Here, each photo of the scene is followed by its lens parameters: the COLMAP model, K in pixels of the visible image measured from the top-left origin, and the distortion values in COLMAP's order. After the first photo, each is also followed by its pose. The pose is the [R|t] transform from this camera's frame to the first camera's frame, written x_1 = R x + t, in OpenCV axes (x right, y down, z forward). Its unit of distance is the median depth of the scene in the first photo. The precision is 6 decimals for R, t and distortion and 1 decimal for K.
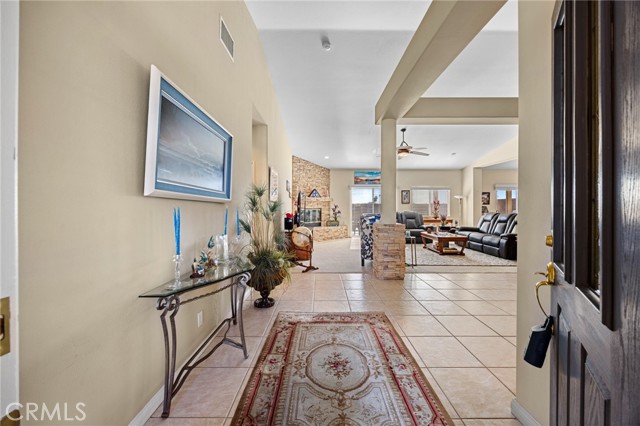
lens RADIAL K [[244.8, 0, 321.4], [0, 244.8, 210.3], [0, 0, 1]] dist [-0.002189, -0.000041]
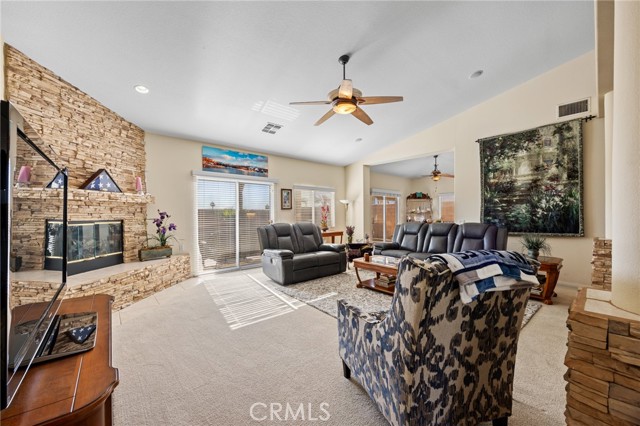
lens RADIAL K [[250.0, 0, 313.8], [0, 250.0, 218.3], [0, 0, 1]] dist [-0.000877, -0.000103]
pose [[0.759358, -0.014879, 0.650503, -0.037997], [0.009942, 0.999887, 0.011265, -0.014574], [-0.650597, -0.002087, 0.759421, 0.599154]]
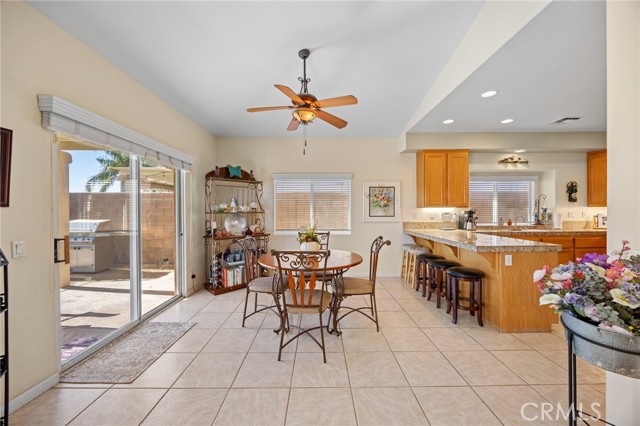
lens RADIAL K [[242.4, 0, 320.0], [0, 242.4, 213.0], [0, 0, 1]] dist [0.000872, 0.000037]
pose [[-0.006952, -0.010345, 0.999922, 0.713130], [0.009615, 0.999900, 0.010412, -0.026076], [-0.999930, 0.009687, -0.006852, 1.067746]]
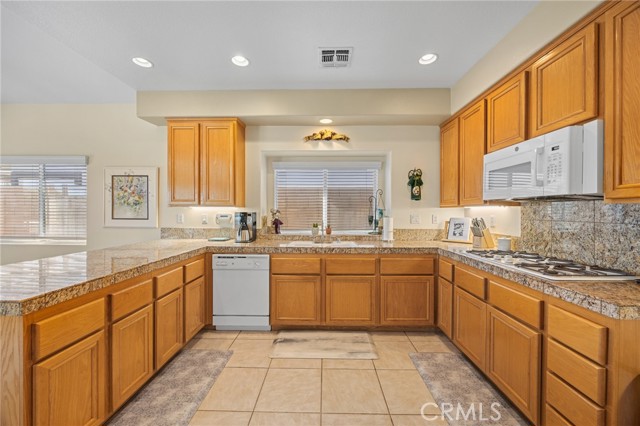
lens RADIAL K [[243.7, 0, 319.1], [0, 243.7, 210.5], [0, 0, 1]] dist [-0.002304, -0.000053]
pose [[0.020870, 0.000929, 0.999782, 0.926474], [0.001259, 0.999999, -0.000955, -0.023598], [-0.999781, 0.001278, 0.020869, 0.552135]]
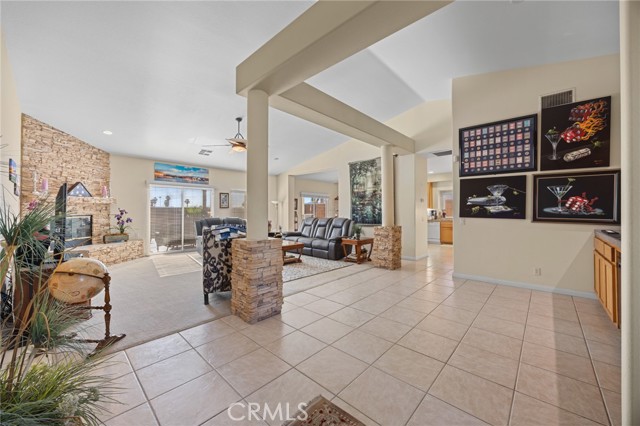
lens RADIAL K [[243.7, 0, 319.1], [0, 243.7, 210.5], [0, 0, 1]] dist [-0.002304, -0.000053]
pose [[0.685360, 0.002728, 0.728199, -0.068831], [0.006839, 0.999925, -0.010182, -0.011151], [-0.728172, 0.011958, 0.685290, 0.222876]]
